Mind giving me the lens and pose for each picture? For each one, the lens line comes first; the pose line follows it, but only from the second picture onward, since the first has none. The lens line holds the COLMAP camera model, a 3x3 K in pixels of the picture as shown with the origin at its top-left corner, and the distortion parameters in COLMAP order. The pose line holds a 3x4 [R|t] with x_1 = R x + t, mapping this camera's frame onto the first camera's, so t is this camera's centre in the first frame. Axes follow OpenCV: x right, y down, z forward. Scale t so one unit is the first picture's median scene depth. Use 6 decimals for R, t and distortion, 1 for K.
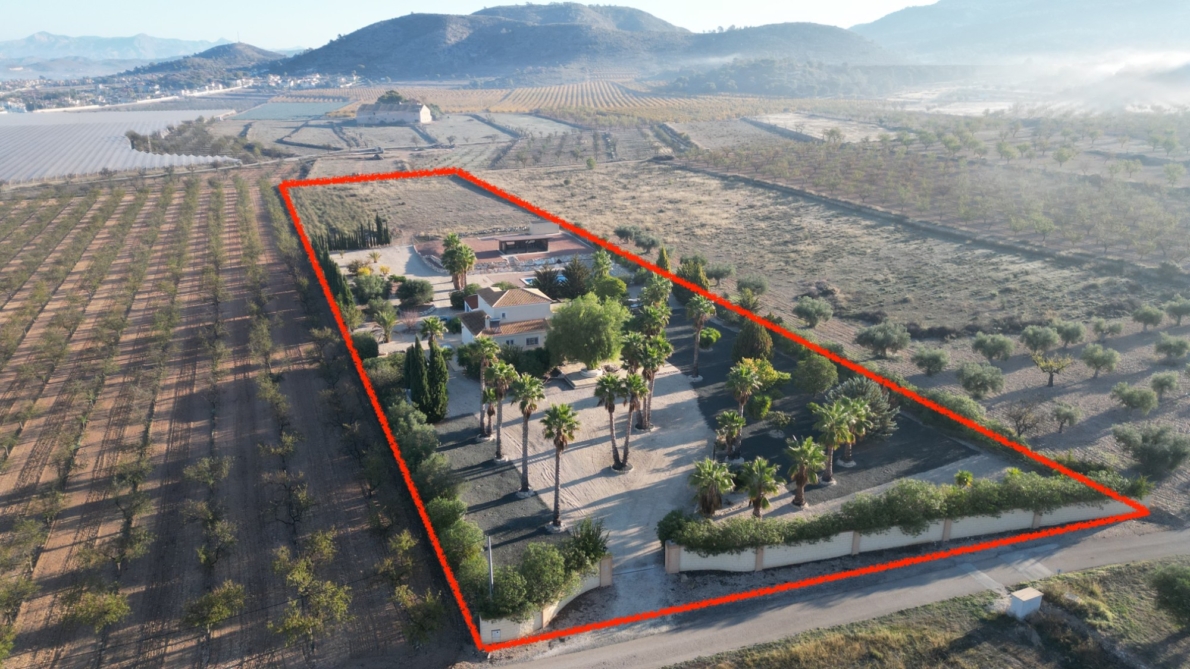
lens RADIAL K [[828.7, 0, 593.6], [0, 828.7, 330.6], [0, 0, 1]] dist [0.079486, -0.079498]
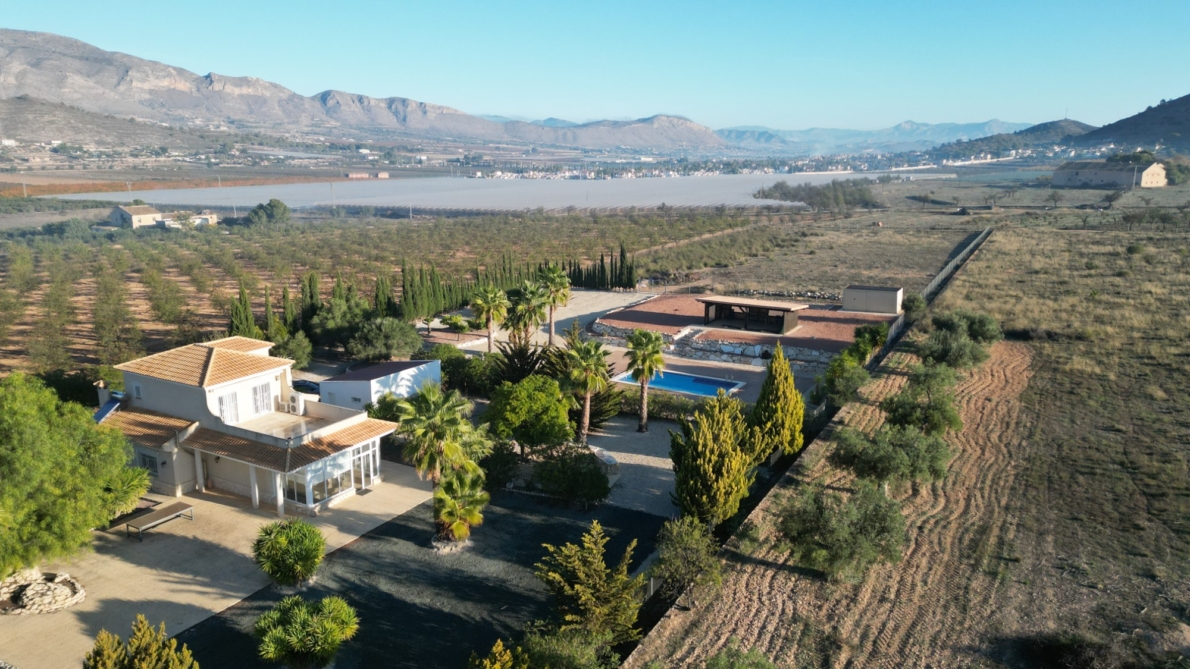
lens RADIAL K [[828.7, 0, 595.3], [0, 828.7, 330.5], [0, 0, 1]] dist [0.079486, -0.079498]
pose [[0.618838, 0.169553, -0.767001, 0.250880], [-0.239808, 0.970592, 0.021076, -0.075629], [0.748019, 0.170890, 0.641299, 0.538012]]
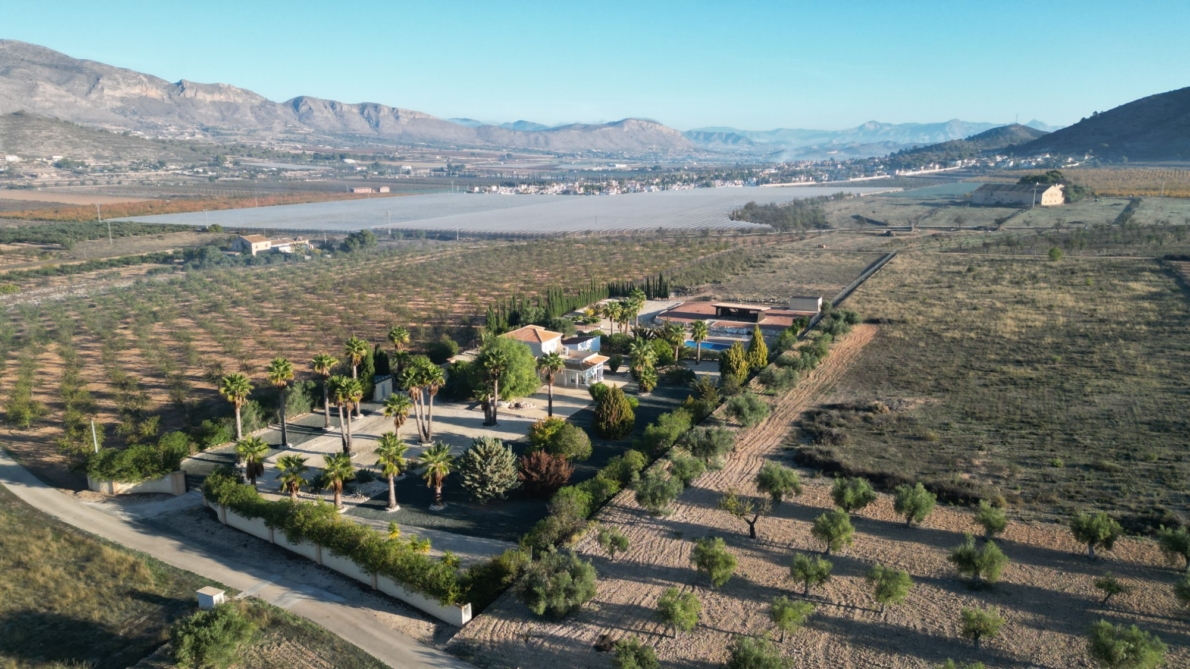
lens RADIAL K [[828.7, 0, 595.5], [0, 828.7, 335.0], [0, 0, 1]] dist [0.079486, -0.079498]
pose [[0.647713, 0.163226, -0.744194, 0.523435], [-0.226050, 0.973969, 0.016879, -0.051074], [0.727577, 0.157293, 0.667750, 0.181098]]
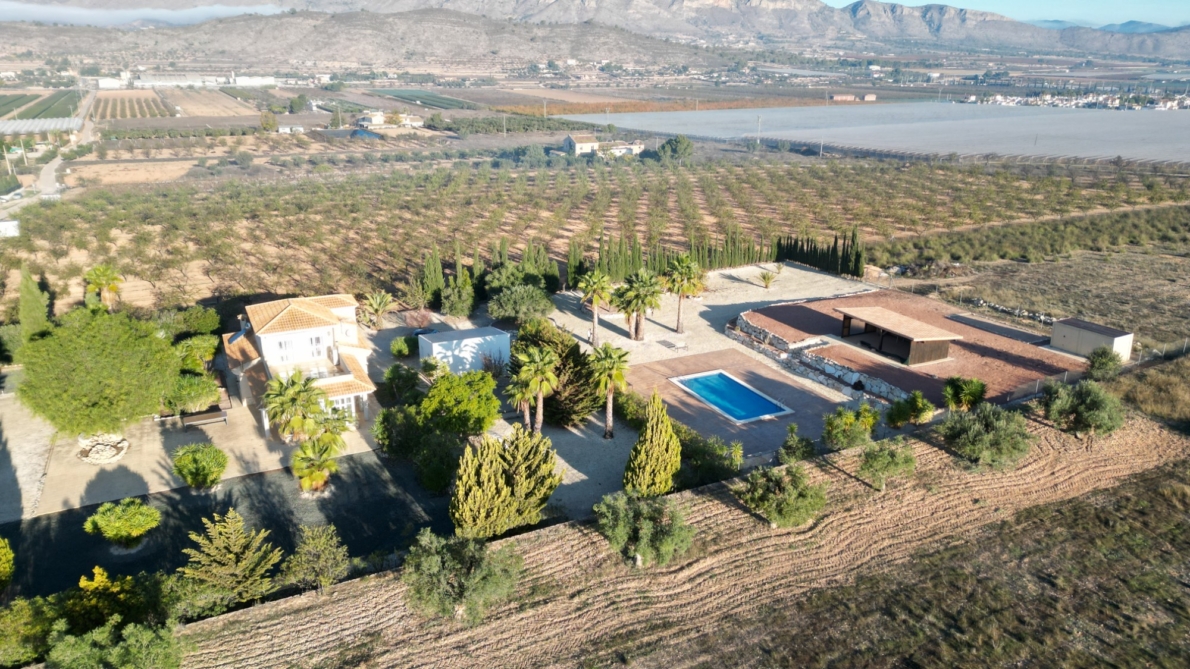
lens RADIAL K [[828.7, 0, 593.5], [0, 828.7, 334.3], [0, 0, 1]] dist [0.079486, -0.079498]
pose [[0.074024, 0.313201, -0.946798, 0.337818], [-0.306581, 0.910572, 0.277248, -0.173389], [0.948962, 0.269747, 0.163426, 0.702129]]
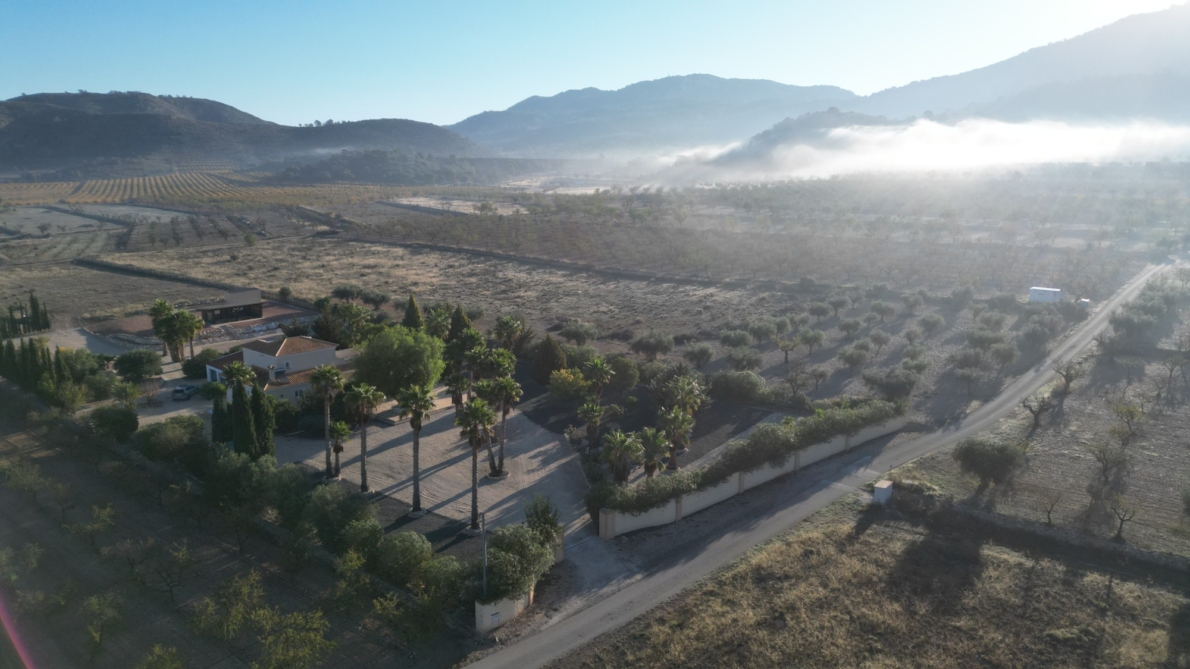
lens RADIAL K [[828.7, 0, 596.0], [0, 828.7, 333.3], [0, 0, 1]] dist [0.079486, -0.079498]
pose [[0.891474, -0.094253, 0.443160, -0.129269], [0.140931, 0.987286, -0.073521, 0.038623], [-0.430596, 0.127997, 0.893423, 0.011594]]
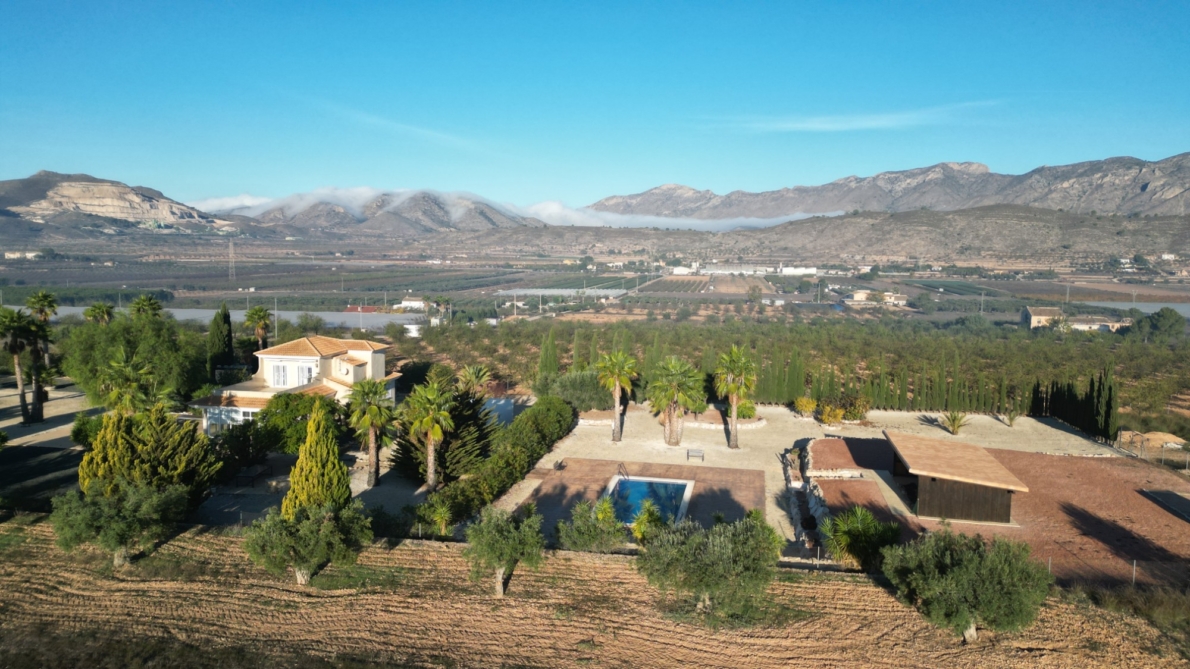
lens RADIAL K [[828.7, 0, 593.8], [0, 828.7, 332.1], [0, 0, 1]] dist [0.079486, -0.079498]
pose [[-0.544078, 0.070741, -0.836047, 0.228331], [-0.268243, 0.929478, 0.253212, -0.184962], [0.795000, 0.362031, -0.486733, 0.956800]]
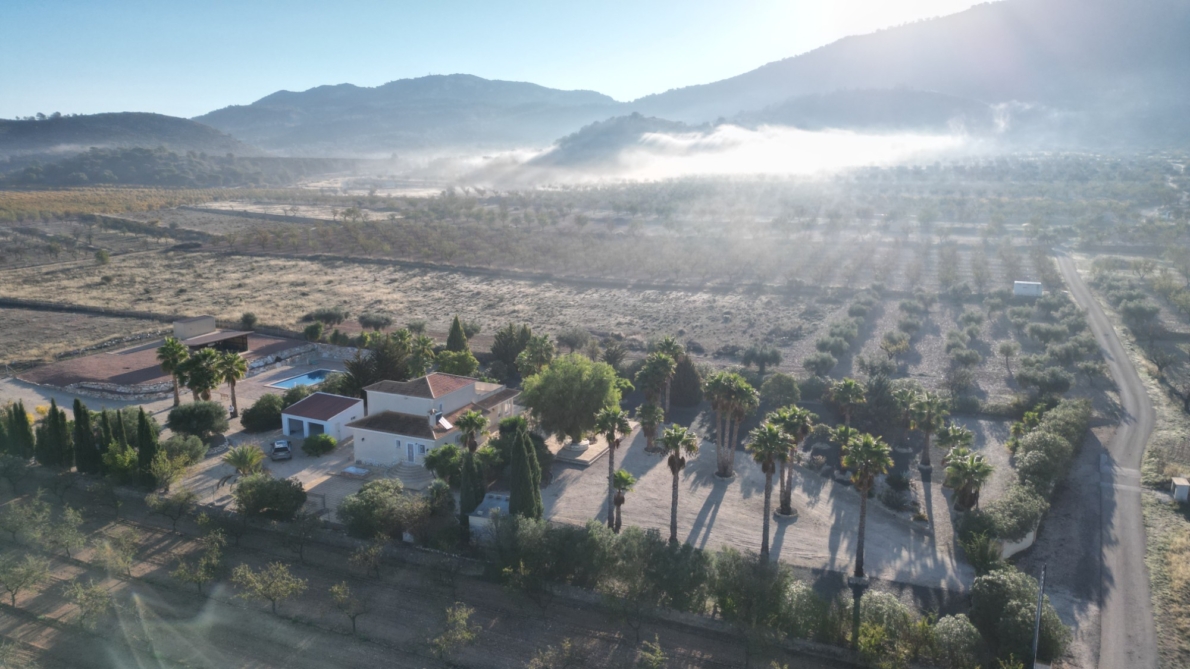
lens RADIAL K [[828.7, 0, 598.4], [0, 828.7, 330.4], [0, 0, 1]] dist [0.079486, -0.079498]
pose [[0.726985, -0.137069, 0.672833, -0.317829], [0.210031, 0.977298, -0.027841, -0.021989], [-0.653743, 0.161556, 0.739270, 0.185892]]
